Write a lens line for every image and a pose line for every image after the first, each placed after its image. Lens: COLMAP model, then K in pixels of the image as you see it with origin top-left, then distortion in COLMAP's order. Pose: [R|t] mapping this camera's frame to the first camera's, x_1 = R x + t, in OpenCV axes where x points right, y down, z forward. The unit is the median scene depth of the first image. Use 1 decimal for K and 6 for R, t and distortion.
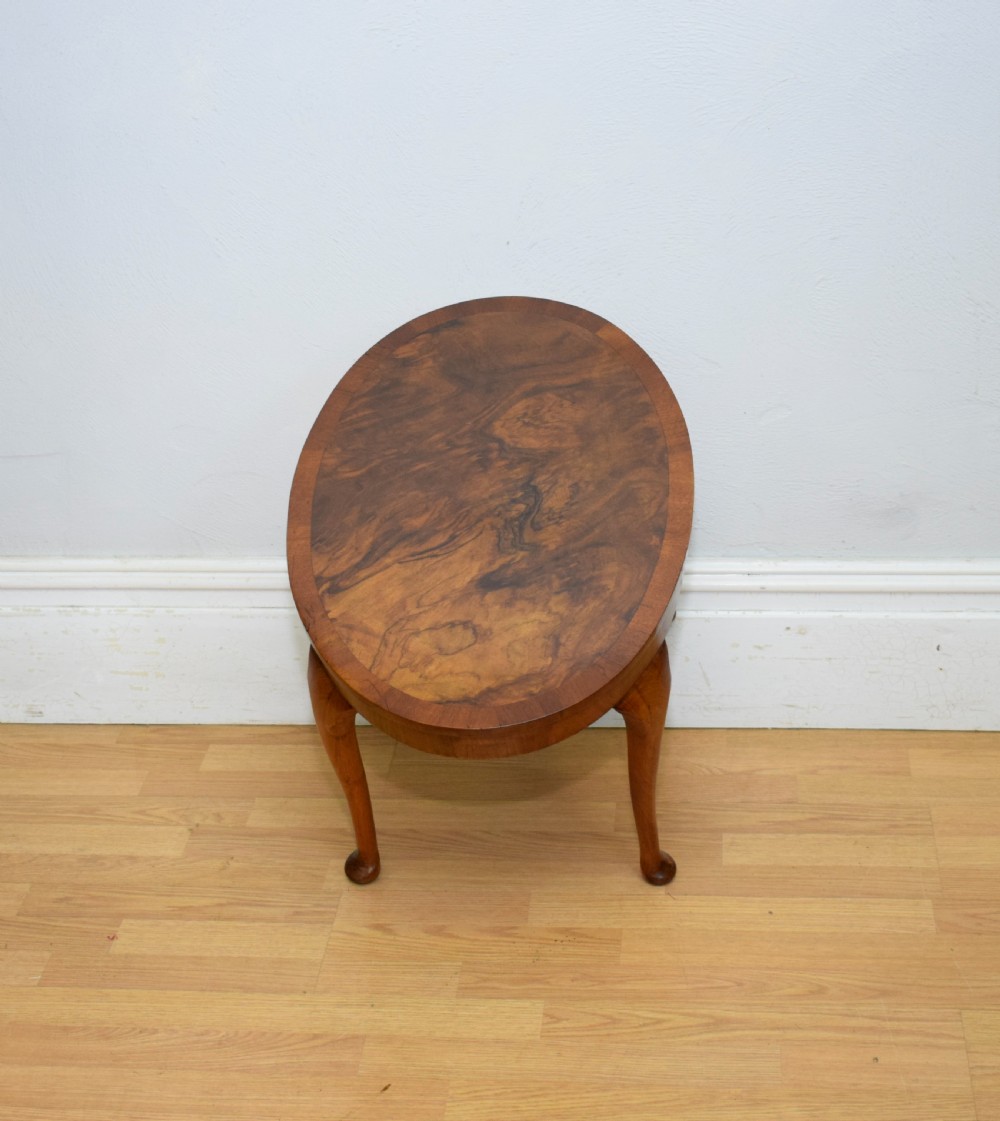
lens RADIAL K [[2203.7, 0, 401.6], [0, 2203.7, 573.9], [0, 0, 1]] dist [-0.024414, -0.027089]
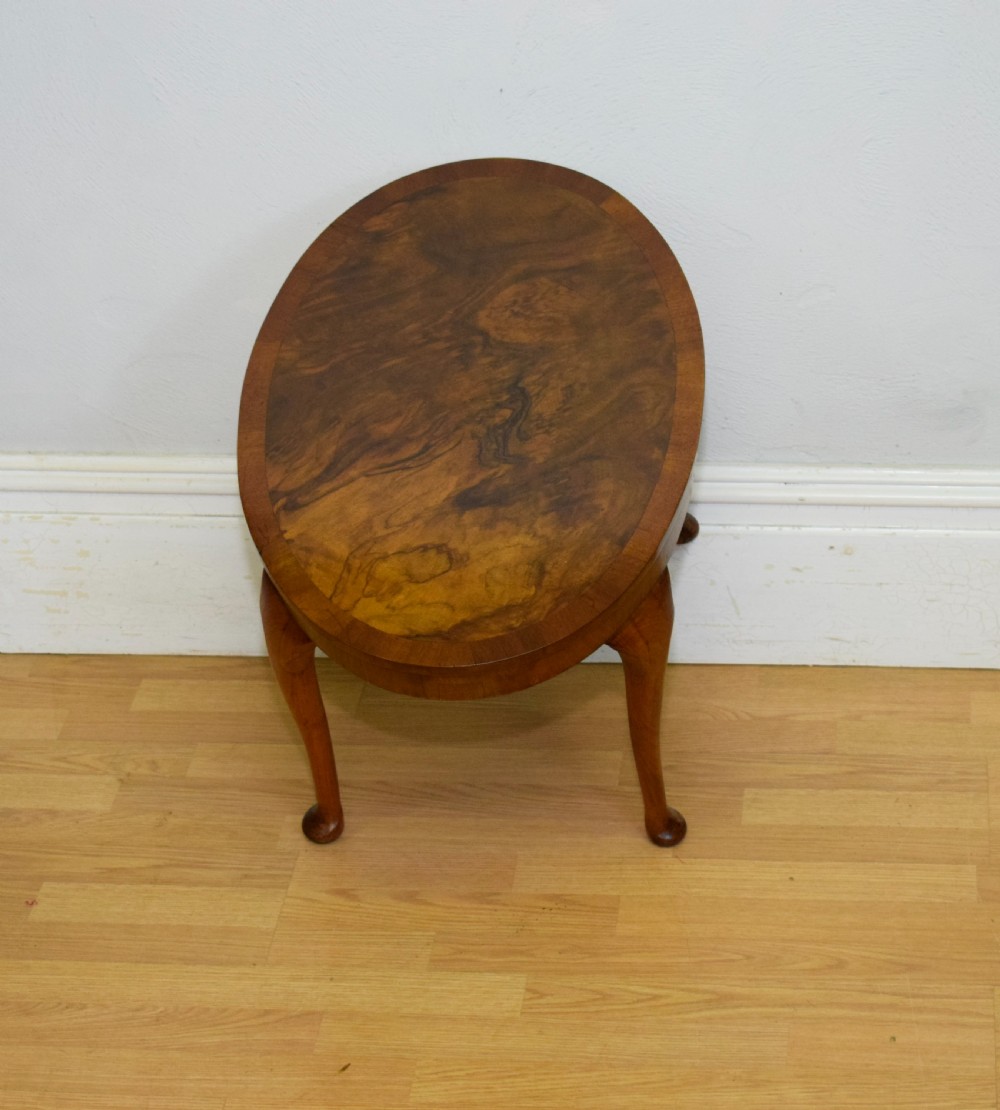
lens RADIAL K [[3380.8, 0, 500.0], [0, 3380.8, 555.0], [0, 0, 1]] dist [-0.038375, 0.158464]
pose [[0.999570, 0.008954, 0.027915, 0.014149], [-0.010143, 0.999033, 0.042774, -0.029863], [-0.027505, -0.043039, 0.998695, -0.325743]]
